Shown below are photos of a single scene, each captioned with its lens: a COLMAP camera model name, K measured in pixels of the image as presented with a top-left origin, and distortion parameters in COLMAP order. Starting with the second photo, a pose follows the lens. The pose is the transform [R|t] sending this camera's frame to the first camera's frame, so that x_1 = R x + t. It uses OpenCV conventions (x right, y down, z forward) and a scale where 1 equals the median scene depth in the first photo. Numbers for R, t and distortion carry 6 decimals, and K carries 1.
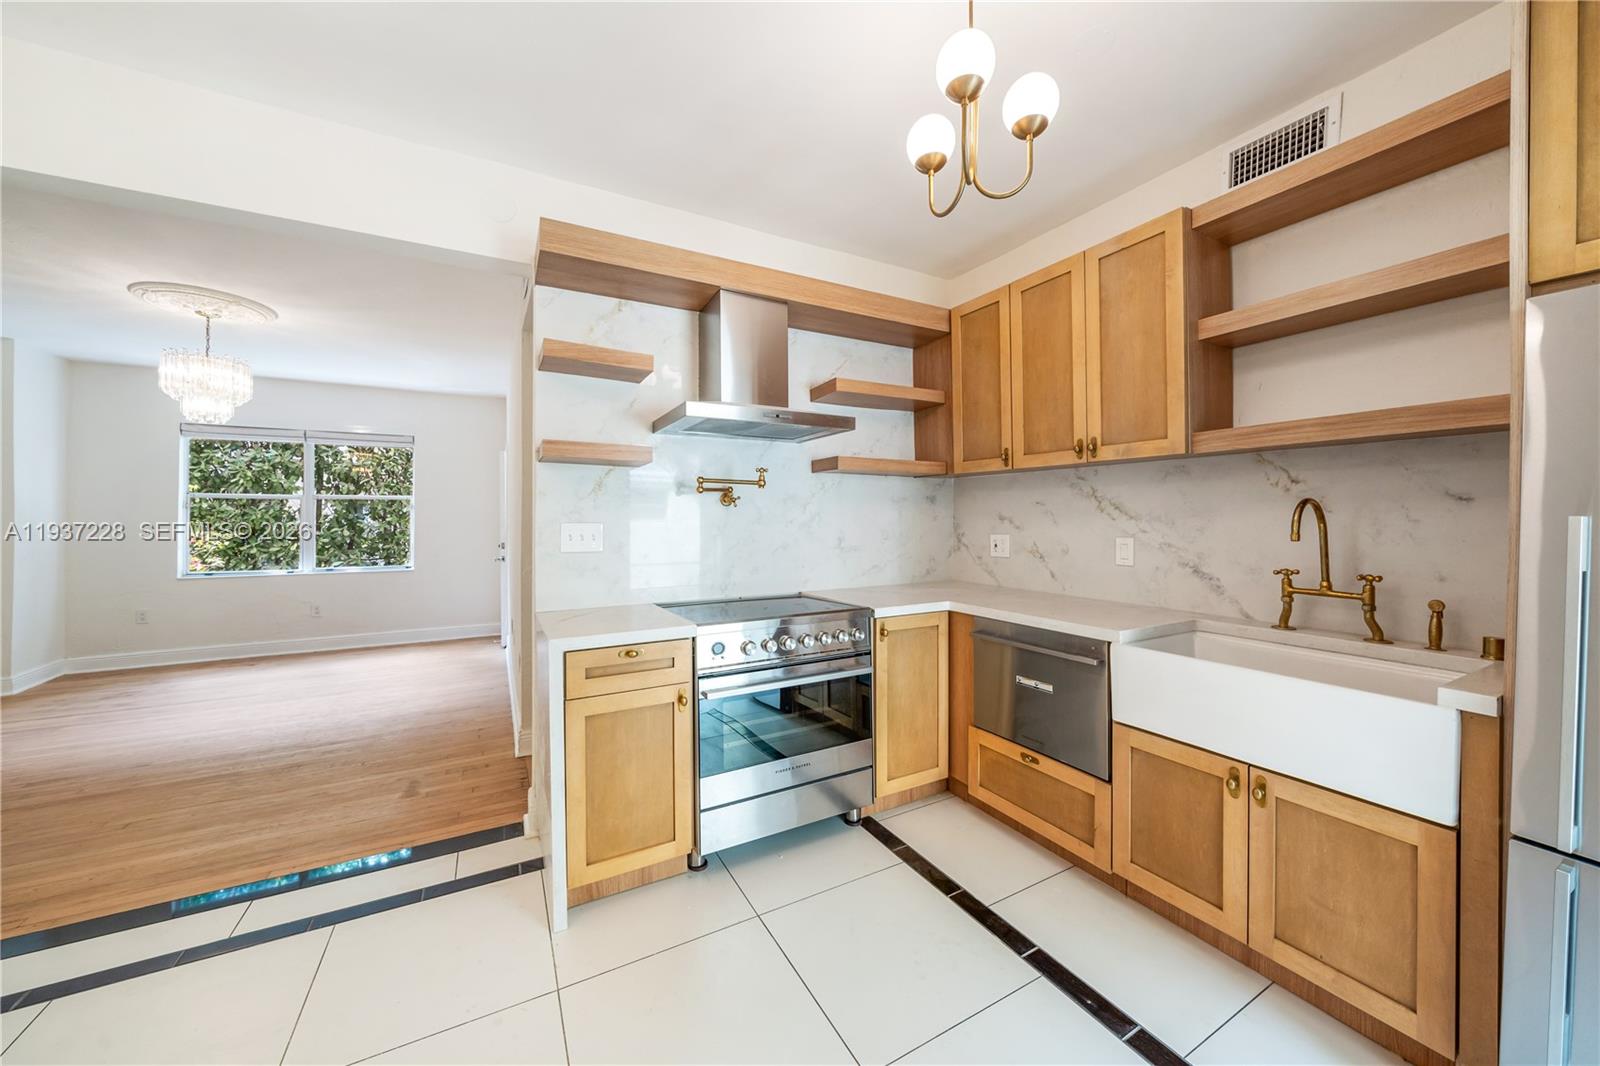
lens RADIAL K [[561.8, 0, 795.8], [0, 561.8, 515.1], [0, 0, 1]] dist [-0.002852, -0.000289]
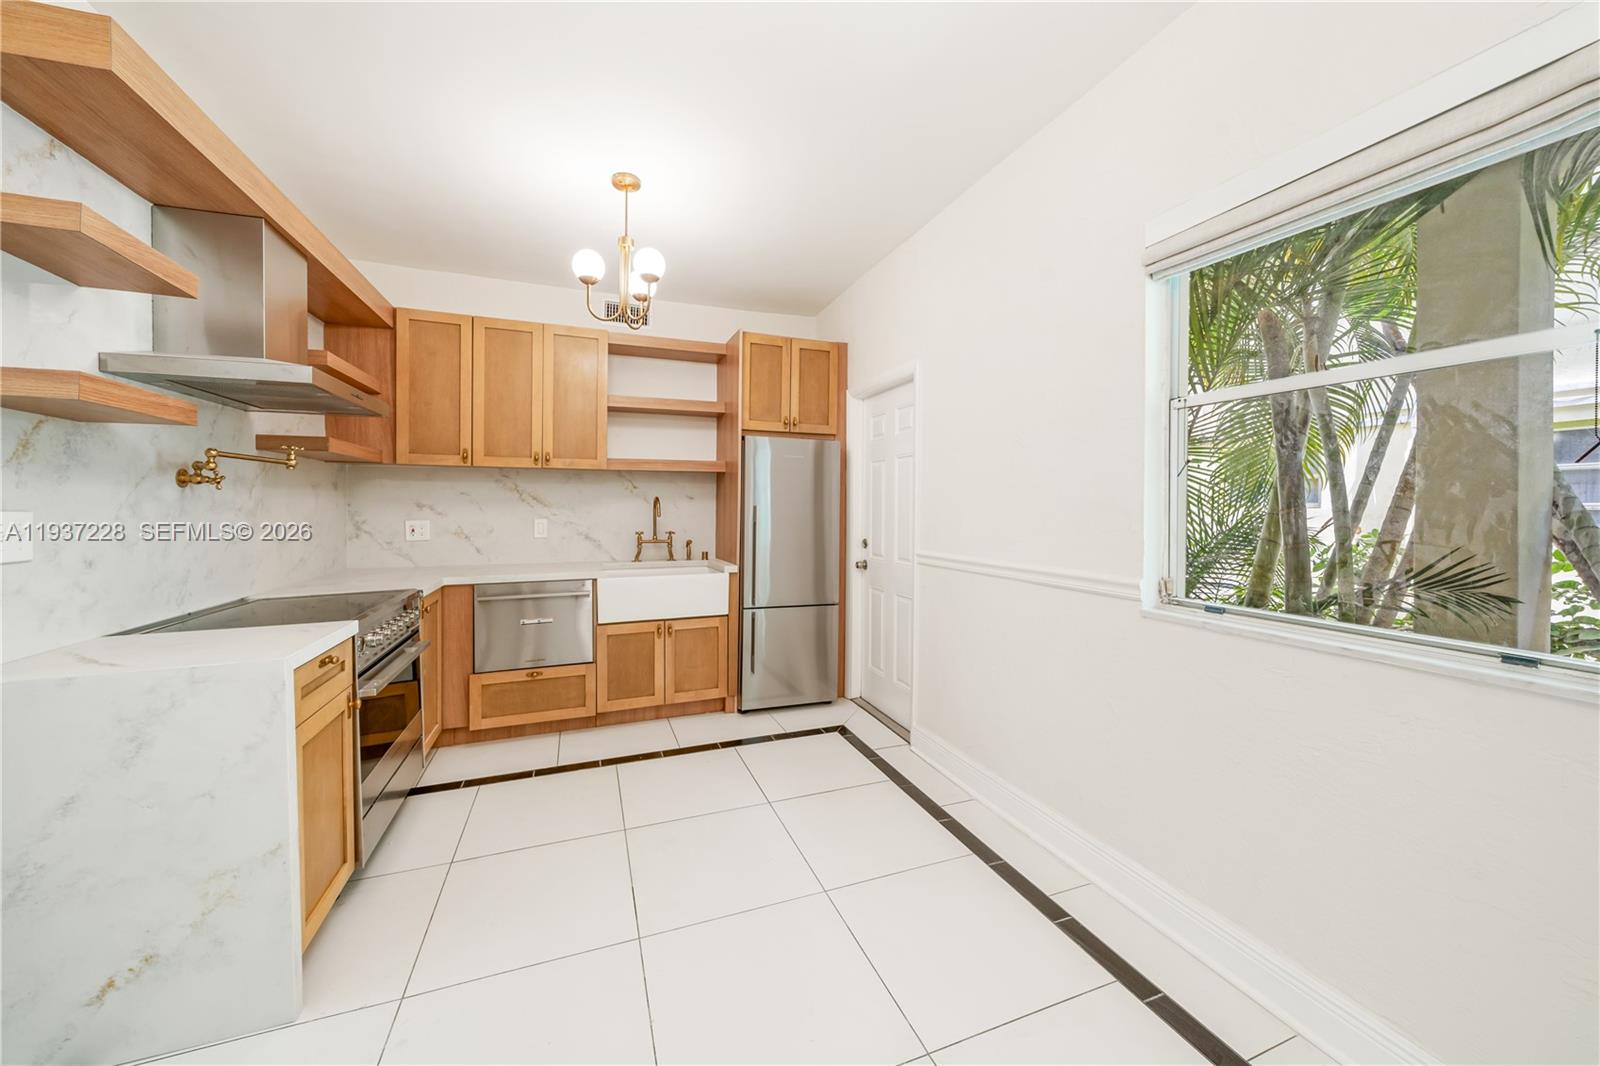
lens RADIAL K [[575.3, 0, 791.0], [0, 575.3, 513.7], [0, 0, 1]] dist [-0.002642, 0.000034]
pose [[0.144078, -0.009342, 0.989522, -0.863918], [-0.005766, 0.999931, 0.010280, 0.006930], [-0.989550, -0.007187, 0.144014, 0.135097]]
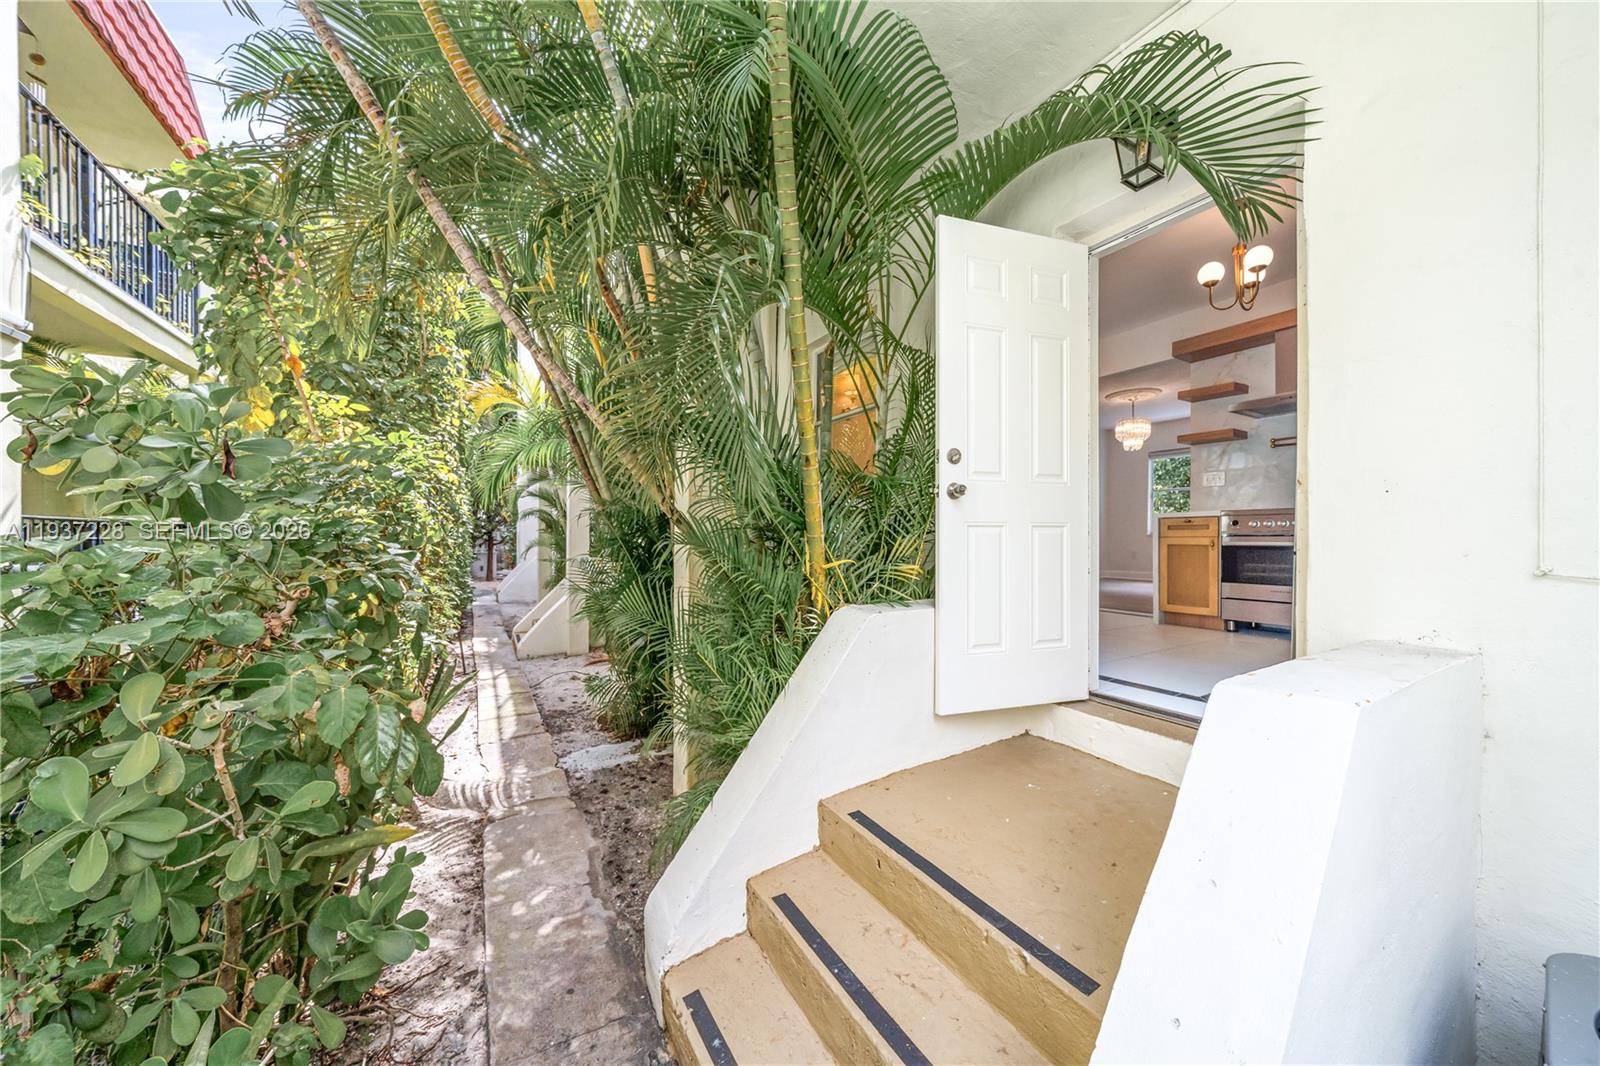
lens RADIAL K [[549.6, 0, 800.0], [0, 549.6, 533.0], [0, 0, 1]] dist [-0.000322, -0.000051]
pose [[0.041713, 0.000754, -0.999129, 1.557929], [0.001854, 0.999998, 0.000832, 0.233498], [0.999128, -0.001887, 0.041711, -0.576803]]
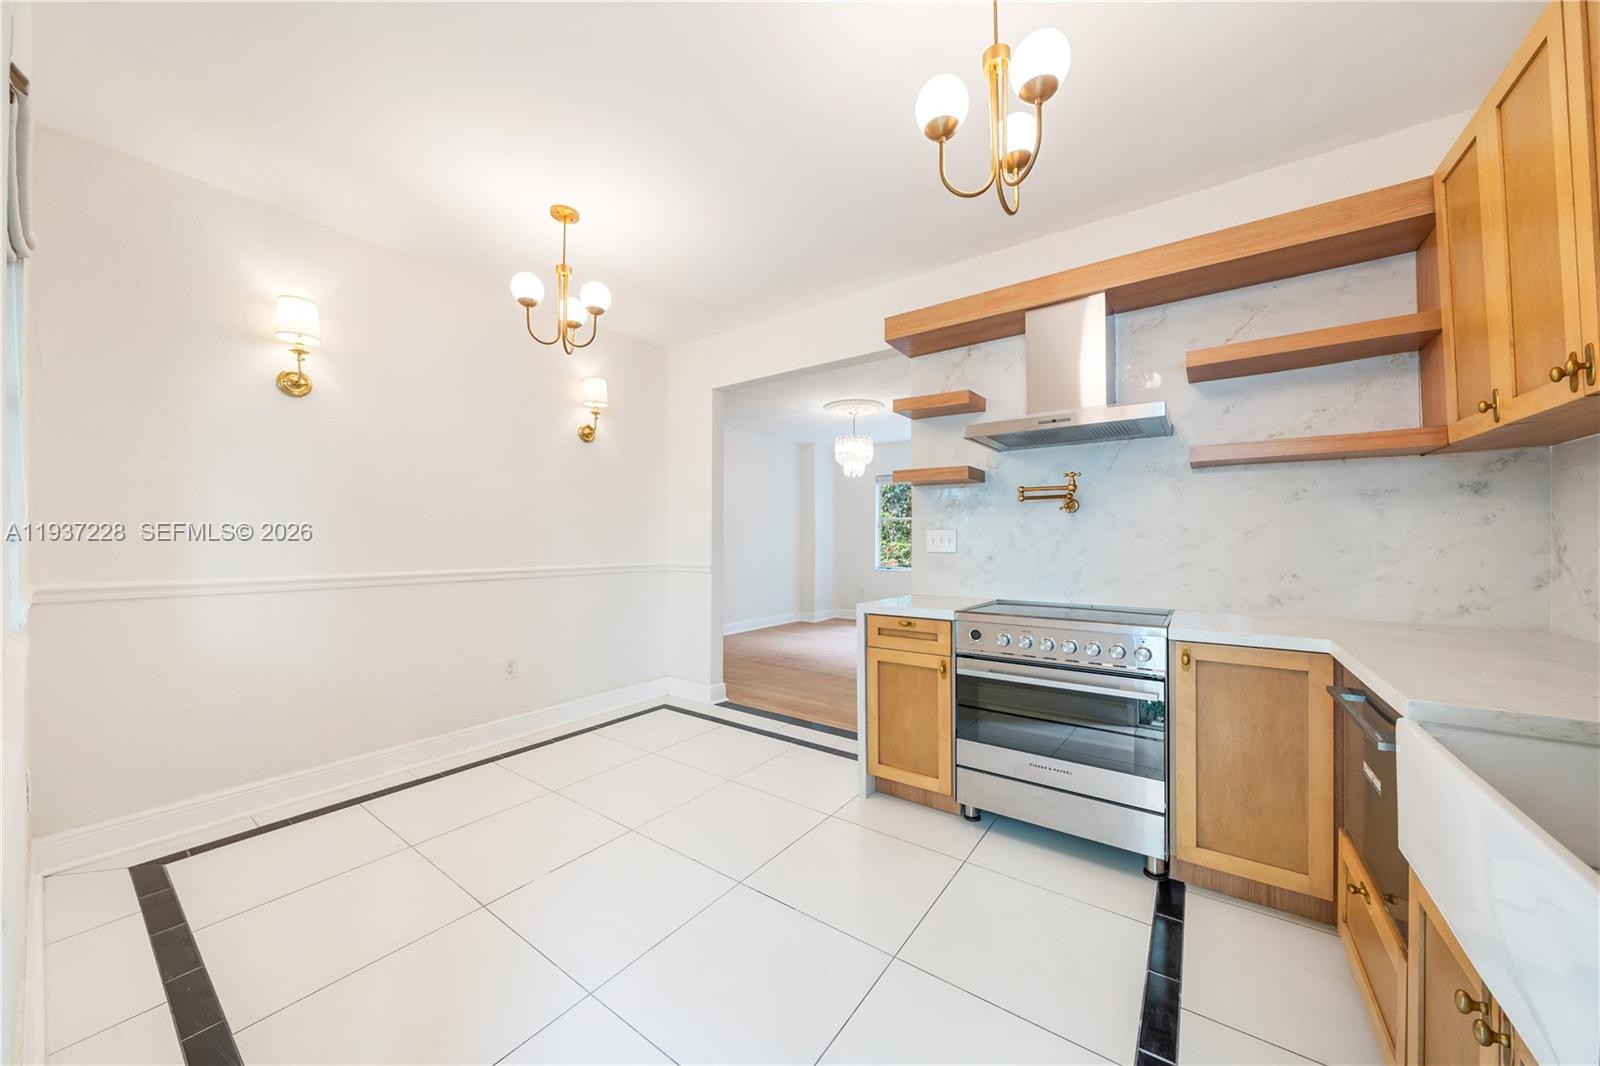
lens RADIAL K [[561.7, 0, 800.0], [0, 561.7, 533.0], [0, 0, 1]] dist [-0.000545, -0.000054]
pose [[0.437002, -0.006533, -0.899437, 0.654265], [0.004723, 0.999977, -0.004969, 0.027089], [0.899448, -0.002077, 0.437023, 0.143531]]
